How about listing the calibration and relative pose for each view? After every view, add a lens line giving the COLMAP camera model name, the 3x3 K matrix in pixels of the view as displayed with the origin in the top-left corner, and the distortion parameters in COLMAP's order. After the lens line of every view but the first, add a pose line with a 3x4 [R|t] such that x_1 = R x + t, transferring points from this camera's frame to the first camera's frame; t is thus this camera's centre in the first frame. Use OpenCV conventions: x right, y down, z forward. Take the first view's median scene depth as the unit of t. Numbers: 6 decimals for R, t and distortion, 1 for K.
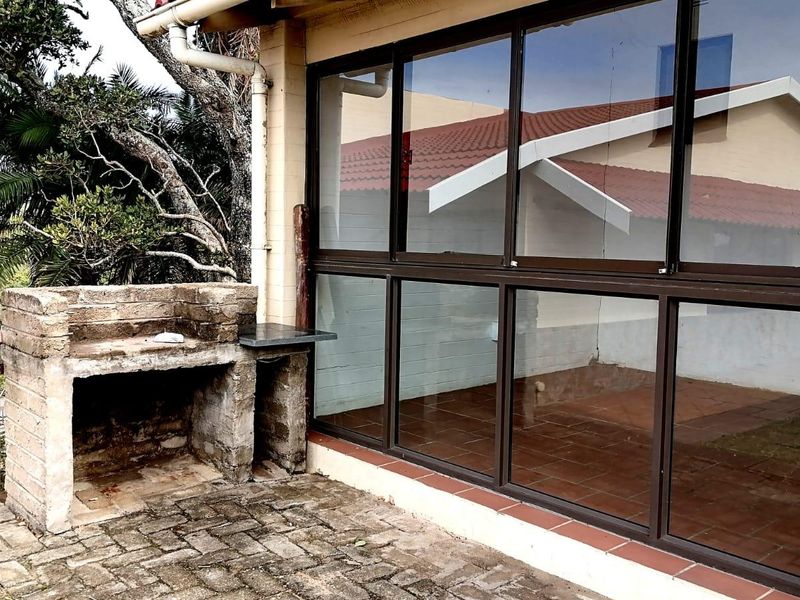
lens RADIAL K [[795.5, 0, 400.0], [0, 795.5, 300.0], [0, 0, 1]] dist [0.069681, -0.136846]
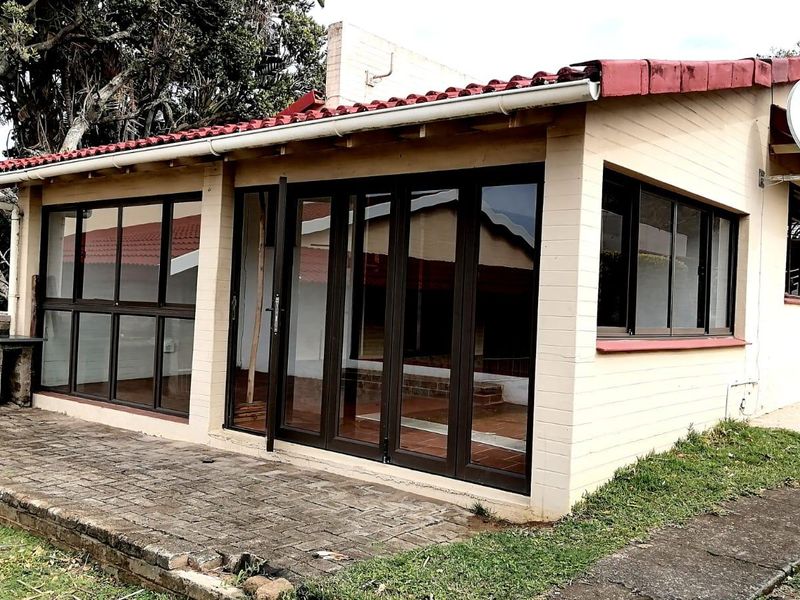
lens RADIAL K [[795.5, 0, 400.0], [0, 795.5, 300.0], [0, 0, 1]] dist [0.069681, -0.136846]
pose [[0.988299, 0.012202, 0.152037, 0.472311], [-0.001110, 0.997344, -0.072827, 0.087575], [-0.152522, 0.071806, 0.985688, -1.110289]]
